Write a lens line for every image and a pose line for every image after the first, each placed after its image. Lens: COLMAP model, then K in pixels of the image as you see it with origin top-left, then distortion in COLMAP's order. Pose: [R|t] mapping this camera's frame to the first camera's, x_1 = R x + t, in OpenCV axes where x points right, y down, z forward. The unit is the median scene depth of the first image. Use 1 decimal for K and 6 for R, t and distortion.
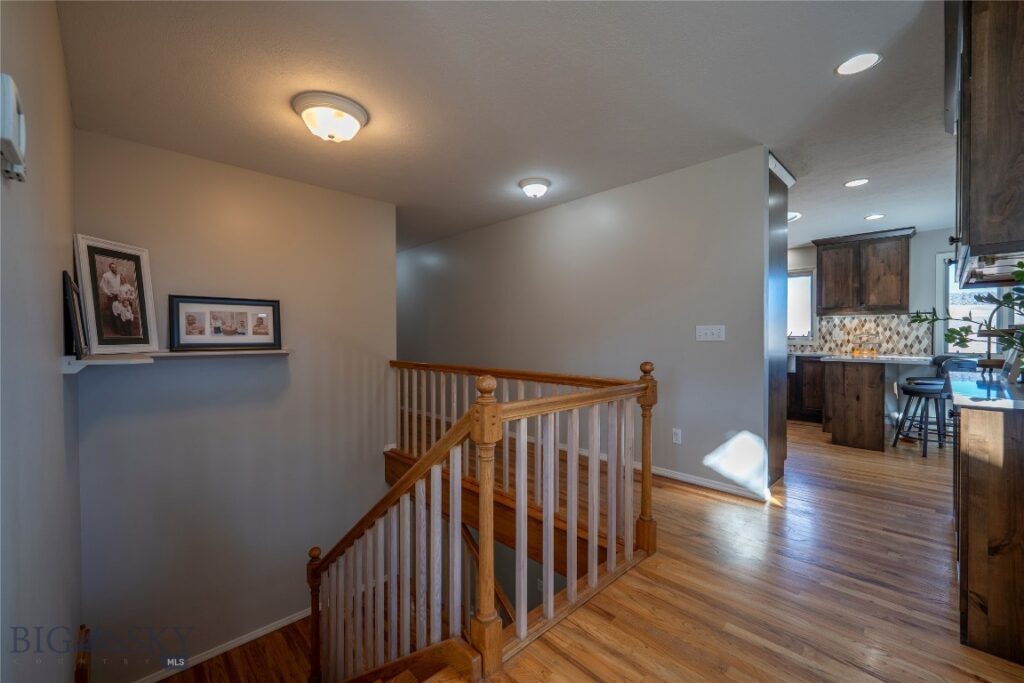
lens RADIAL K [[411.8, 0, 512.0], [0, 411.8, 341.5], [0, 0, 1]] dist [0.000410, 0.000047]
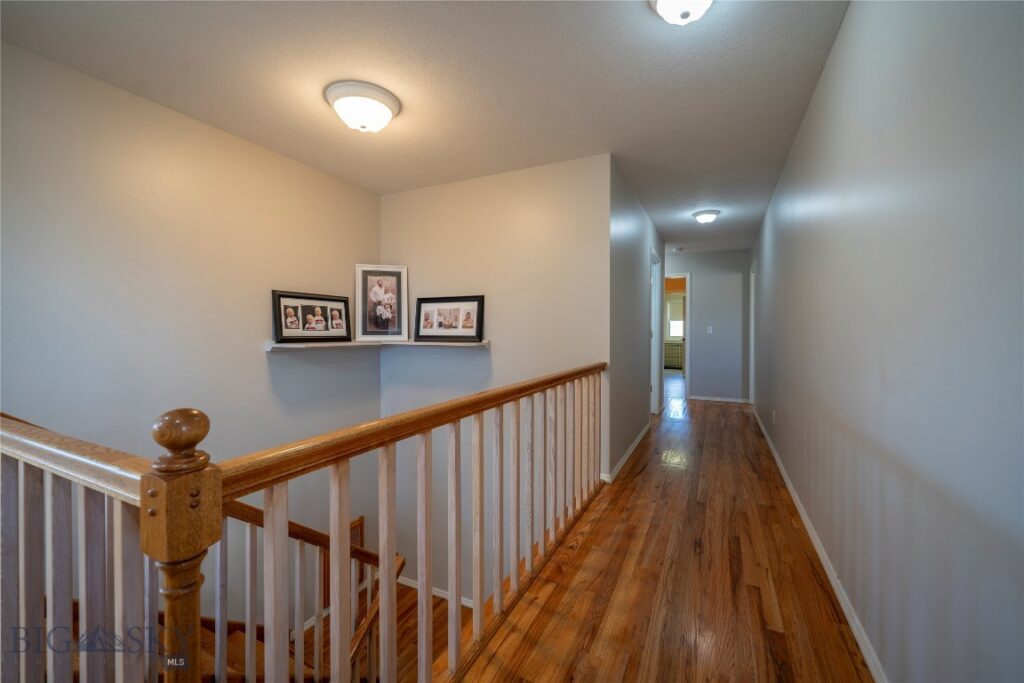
lens RADIAL K [[411.8, 0, 512.0], [0, 411.8, 341.5], [0, 0, 1]] dist [0.000410, 0.000047]
pose [[0.342270, 0.026941, -0.939215, 0.531227], [-0.015113, 0.999617, 0.023166, -0.009890], [0.939480, 0.006265, 0.342546, 0.857078]]
